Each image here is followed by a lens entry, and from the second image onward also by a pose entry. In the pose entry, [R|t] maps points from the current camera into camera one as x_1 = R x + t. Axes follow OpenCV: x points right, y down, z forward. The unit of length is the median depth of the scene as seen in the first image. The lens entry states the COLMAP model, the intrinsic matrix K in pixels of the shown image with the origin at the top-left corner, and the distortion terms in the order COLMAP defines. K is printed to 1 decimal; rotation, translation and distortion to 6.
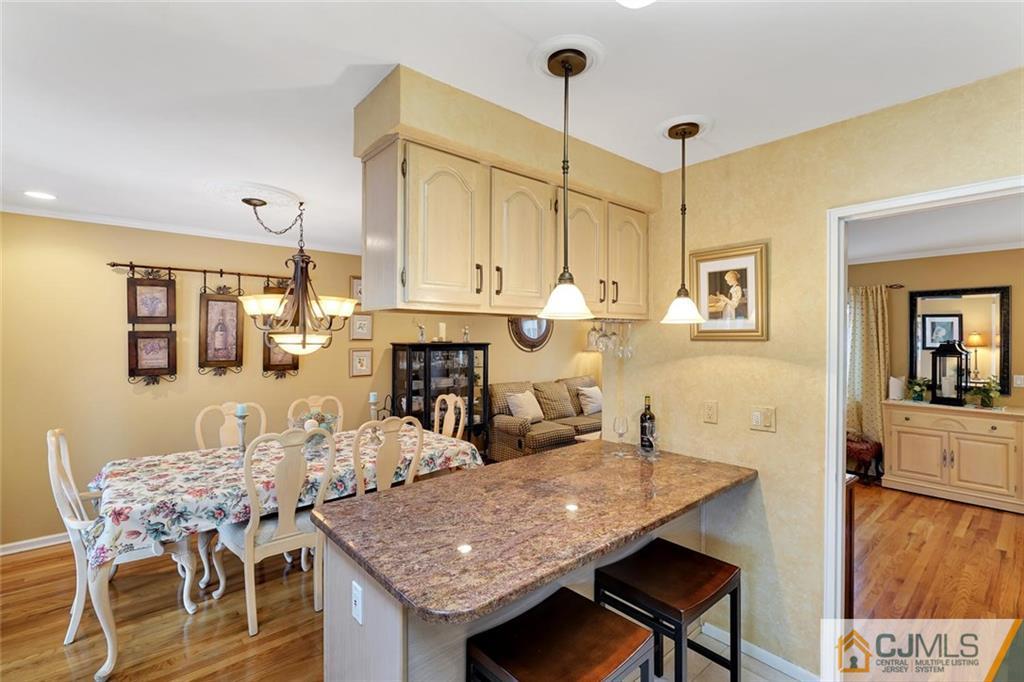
lens RADIAL K [[460.8, 0, 510.9], [0, 460.8, 335.4], [0, 0, 1]] dist [-0.002037, -0.000386]
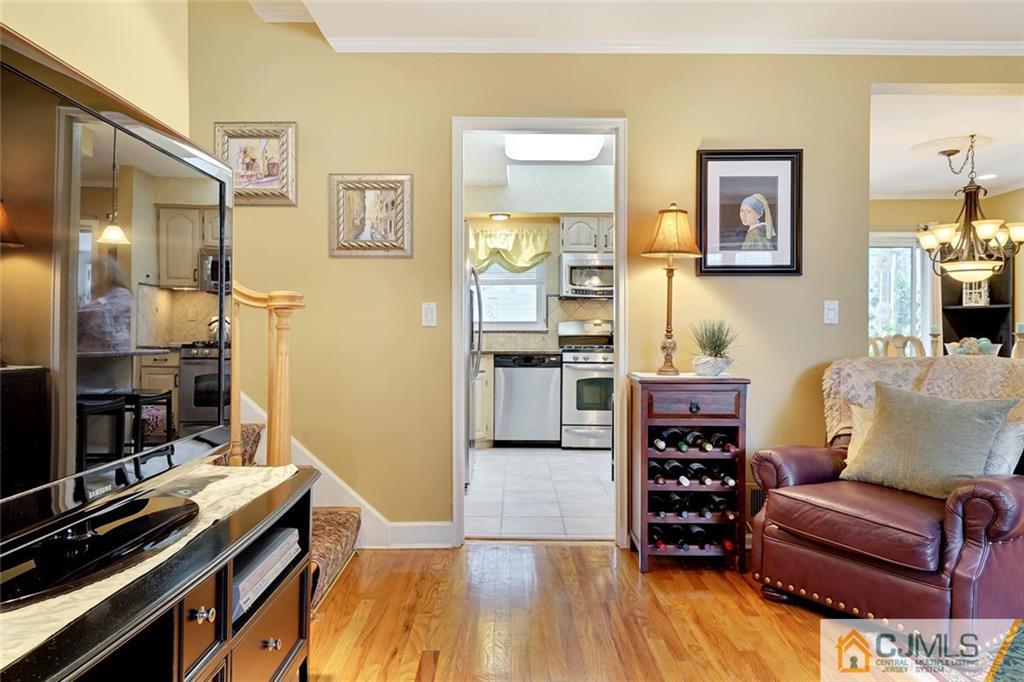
lens RADIAL K [[699.9, 0, 504.1], [0, 699.9, 339.7], [0, 0, 1]] dist [0.002508, -0.000025]
pose [[-0.658756, -0.000696, -0.752356, 1.208046], [-0.002623, 0.999996, 0.001371, 0.146202], [0.752352, 0.002877, -0.658755, 1.058715]]
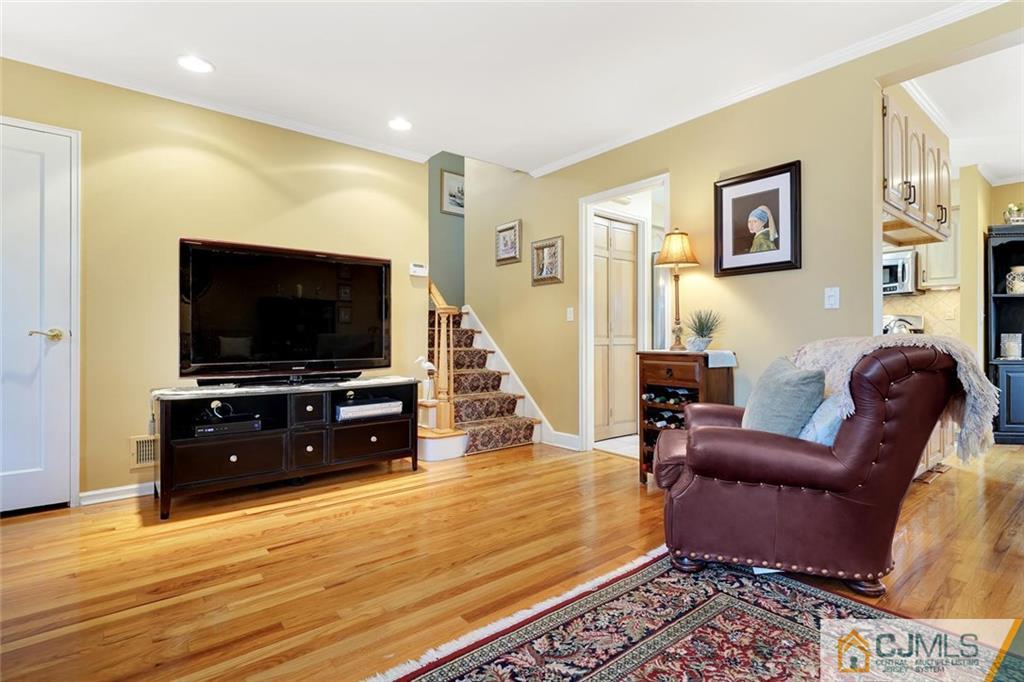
lens RADIAL K [[490.3, 0, 508.2], [0, 490.3, 335.7], [0, 0, 1]] dist [0.002925, 0.001028]
pose [[-0.999334, -0.004993, 0.036138, 0.672690], [-0.005291, 0.999953, -0.008161, 0.173488], [-0.036096, -0.008347, -0.999313, 1.511666]]
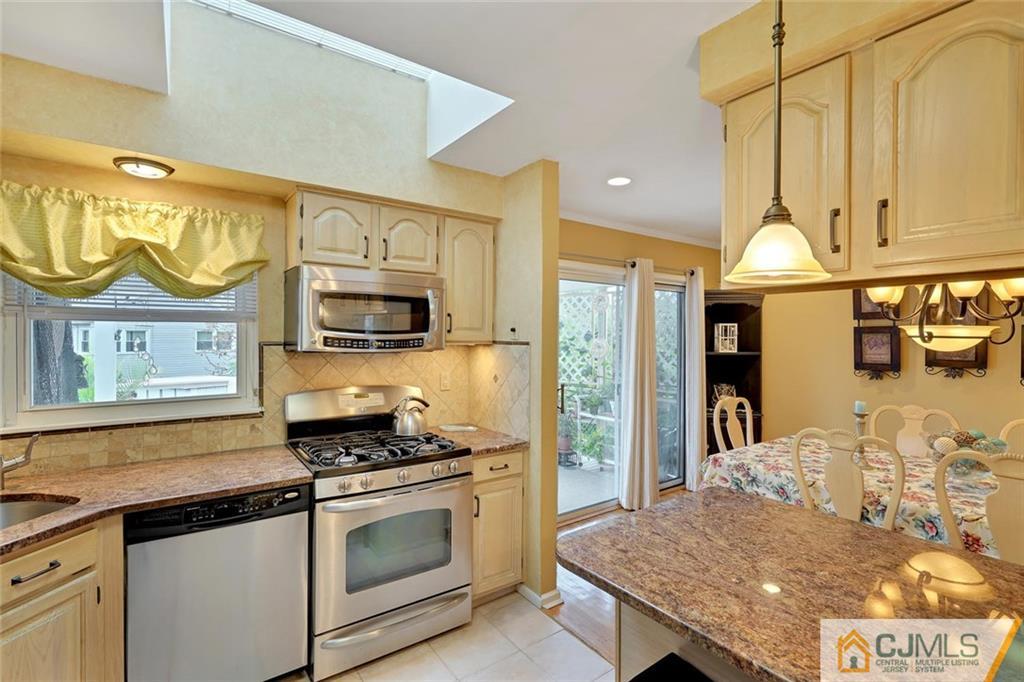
lens RADIAL K [[473.8, 0, 510.1], [0, 473.8, 339.1], [0, 0, 1]] dist [-0.000906, -0.000050]
pose [[-0.083779, 0.003559, -0.996478, 0.329611], [-0.002606, 0.999989, 0.003791, 0.016951], [0.996481, 0.002914, -0.083769, 0.293737]]
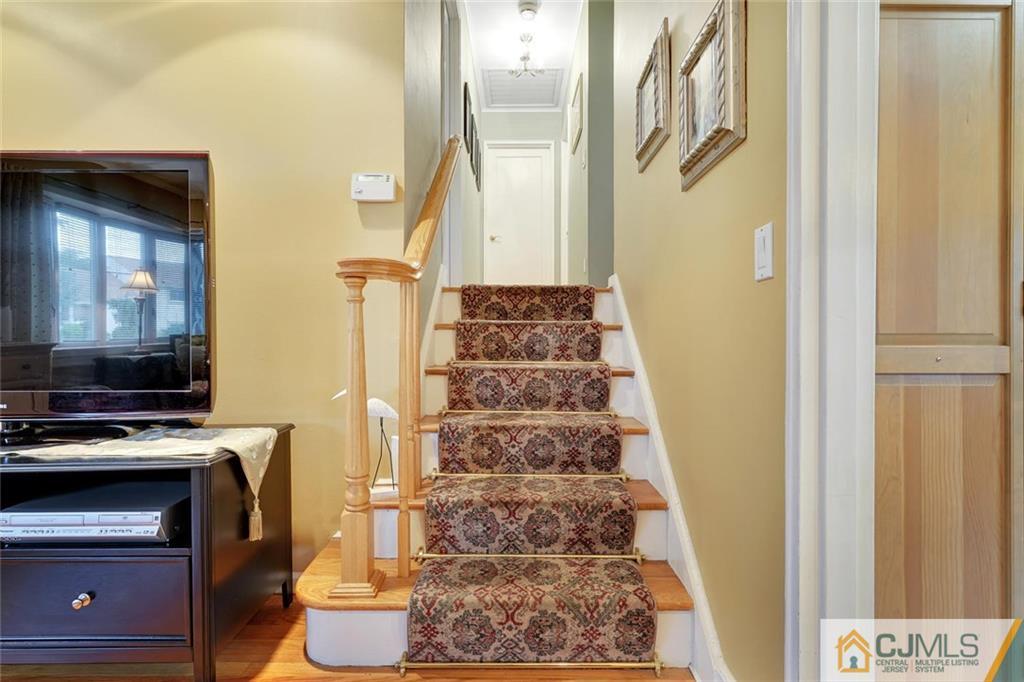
lens RADIAL K [[473.8, 0, 510.1], [0, 473.8, 339.1], [0, 0, 1]] dist [-0.000906, -0.000050]
pose [[-0.752741, -0.010311, 0.658236, 0.498415], [-0.010190, 0.999940, 0.004010, 0.165168], [-0.658238, -0.003689, -0.752801, 0.672887]]
